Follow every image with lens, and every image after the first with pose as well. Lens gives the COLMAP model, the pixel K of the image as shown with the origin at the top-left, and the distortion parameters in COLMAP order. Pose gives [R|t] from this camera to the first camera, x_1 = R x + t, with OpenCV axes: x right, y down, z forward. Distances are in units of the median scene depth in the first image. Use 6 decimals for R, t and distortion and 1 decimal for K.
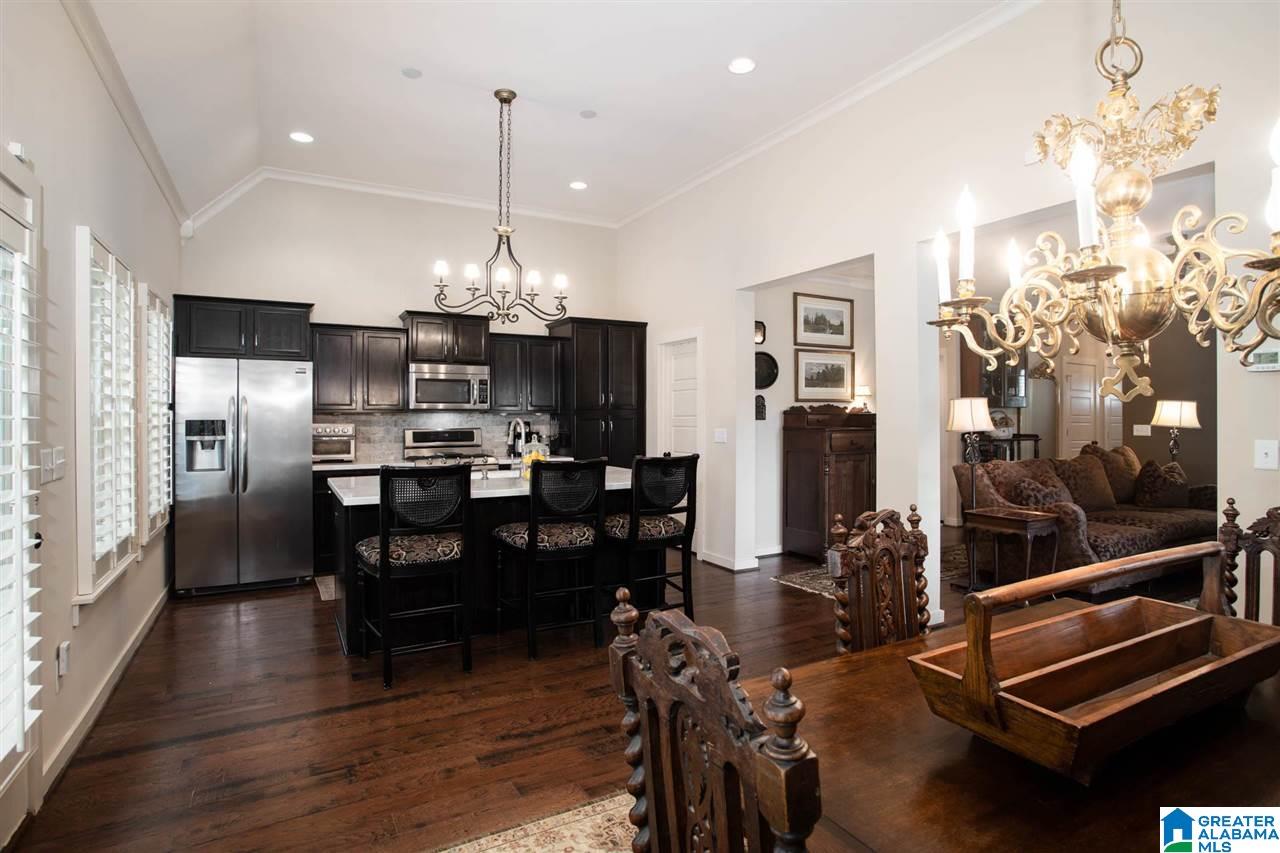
lens RADIAL K [[650.3, 0, 642.5], [0, 650.3, 416.4], [0, 0, 1]] dist [-0.076402, 0.036055]
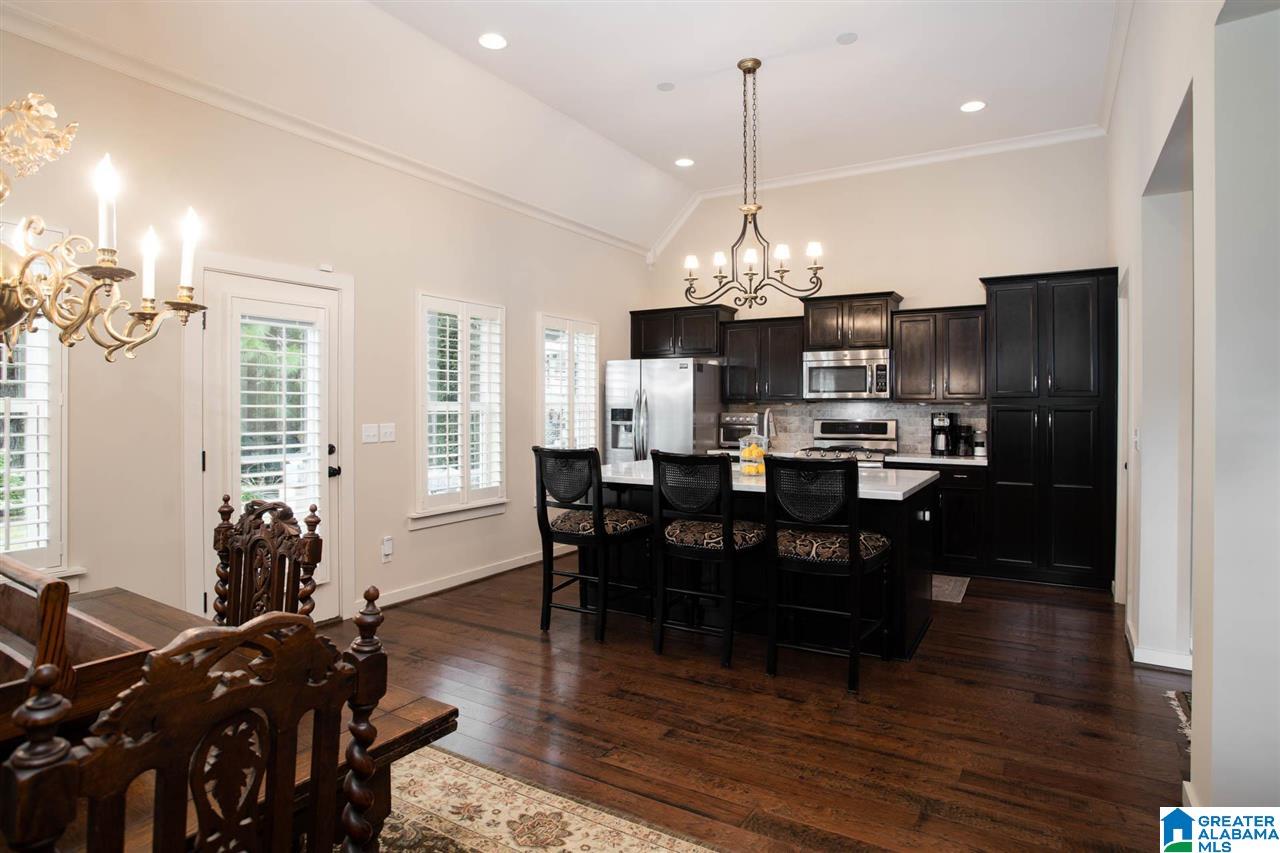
lens RADIAL K [[702.5, 0, 648.6], [0, 702.5, 406.9], [0, 0, 1]] dist [-0.063967, 0.000691]
pose [[0.496407, 0.003030, -0.868085, 0.447073], [-0.001449, 0.999995, 0.002662, -0.001412], [0.868089, -0.000063, 0.496409, 0.273325]]
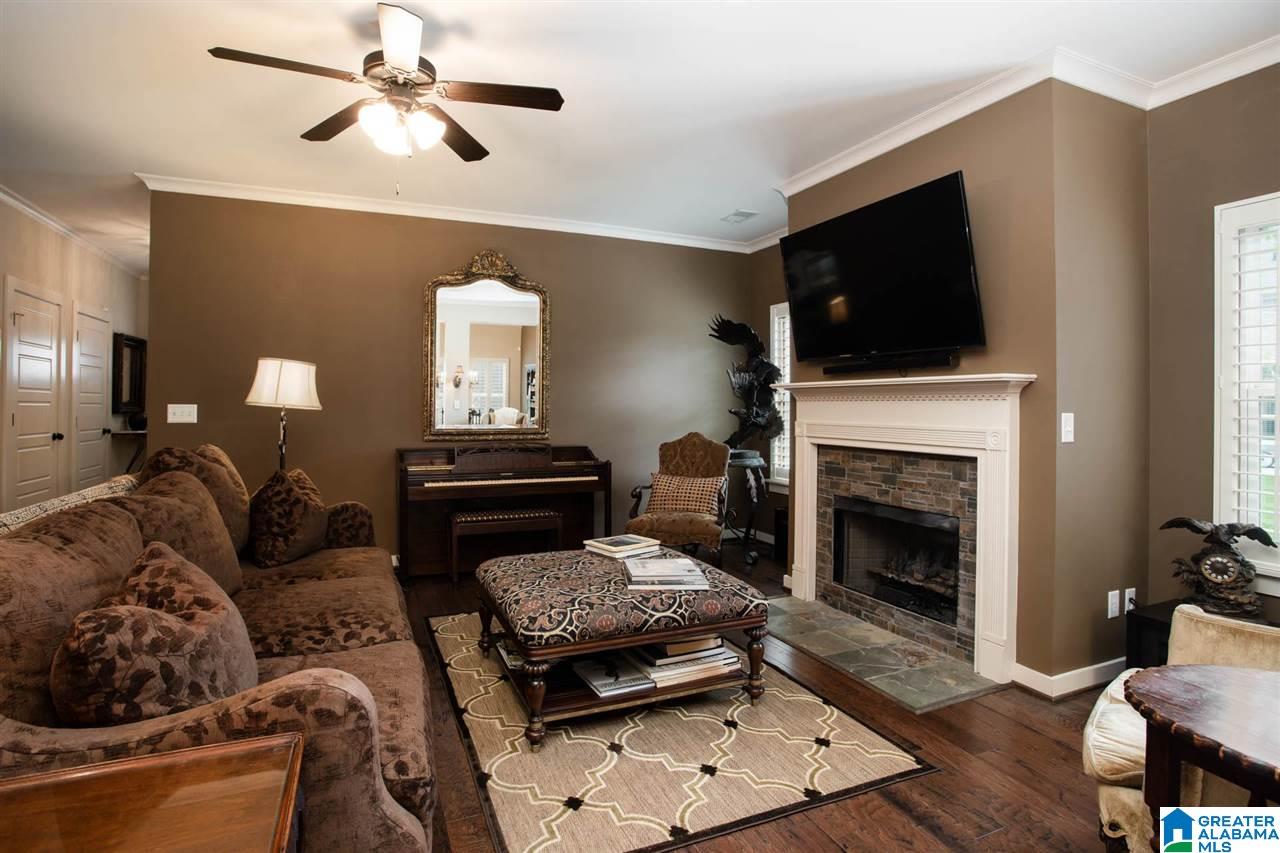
lens RADIAL K [[643.3, 0, 636.9], [0, 643.3, 417.6], [0, 0, 1]] dist [-0.070998, 0.018083]
pose [[0.100690, -0.018141, 0.994752, 0.318856], [-0.008309, 0.999784, 0.019074, 0.013165], [-0.994883, -0.010186, 0.100518, 0.640616]]
